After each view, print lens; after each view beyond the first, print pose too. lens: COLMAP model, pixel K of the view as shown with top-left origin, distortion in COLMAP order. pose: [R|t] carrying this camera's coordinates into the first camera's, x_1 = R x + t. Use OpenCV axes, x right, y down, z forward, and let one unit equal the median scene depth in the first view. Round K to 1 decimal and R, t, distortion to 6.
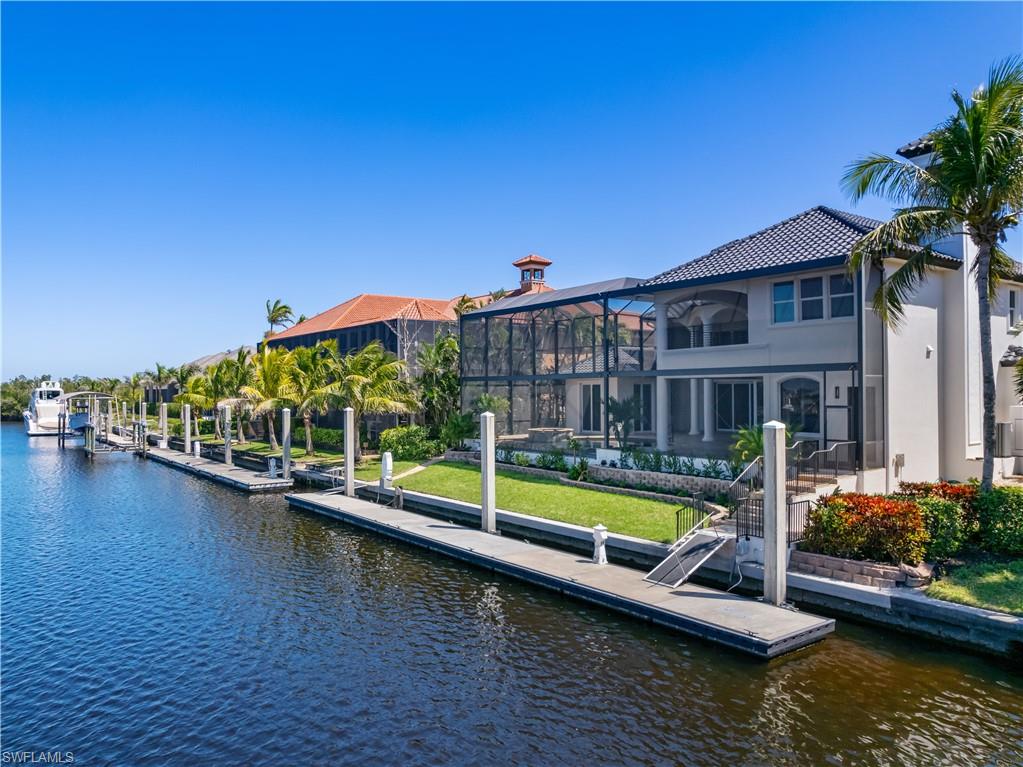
lens RADIAL K [[727.6, 0, 478.9], [0, 727.6, 388.4], [0, 0, 1]] dist [-0.038867, 0.020811]
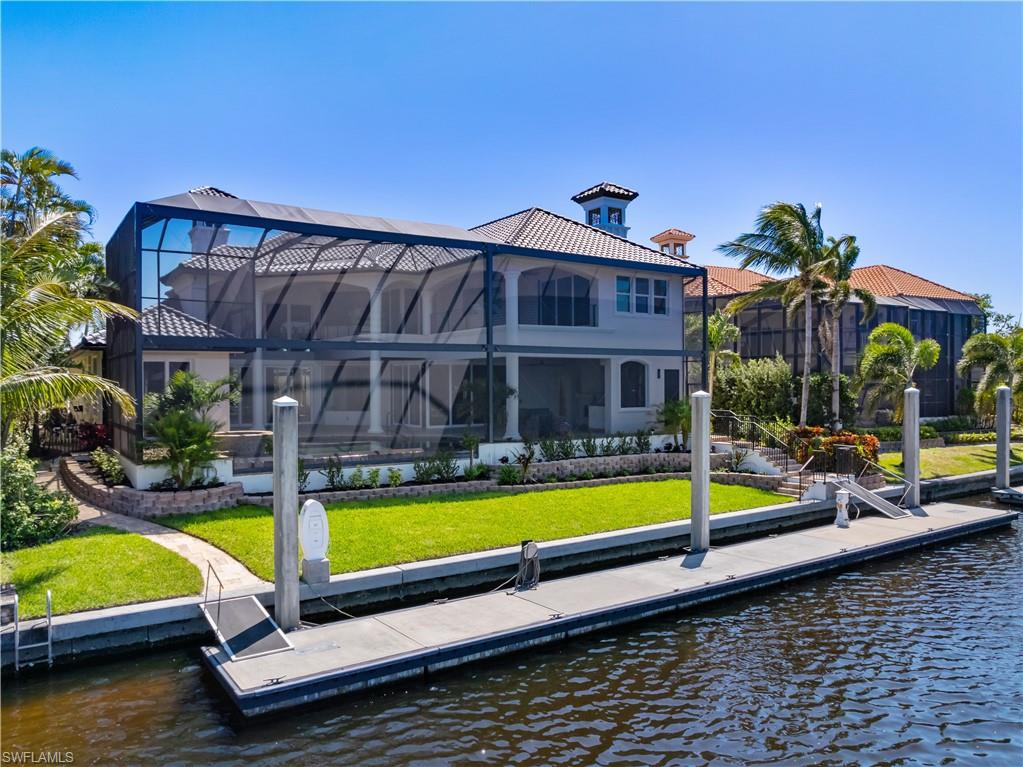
lens RADIAL K [[727.6, 0, 515.8], [0, 727.6, 377.3], [0, 0, 1]] dist [-0.038867, 0.020811]
pose [[0.003720, 0.020929, 0.999774, -0.594939], [-0.001814, 0.999779, -0.020923, 0.029332], [-0.999991, -0.001736, 0.003757, 0.964965]]
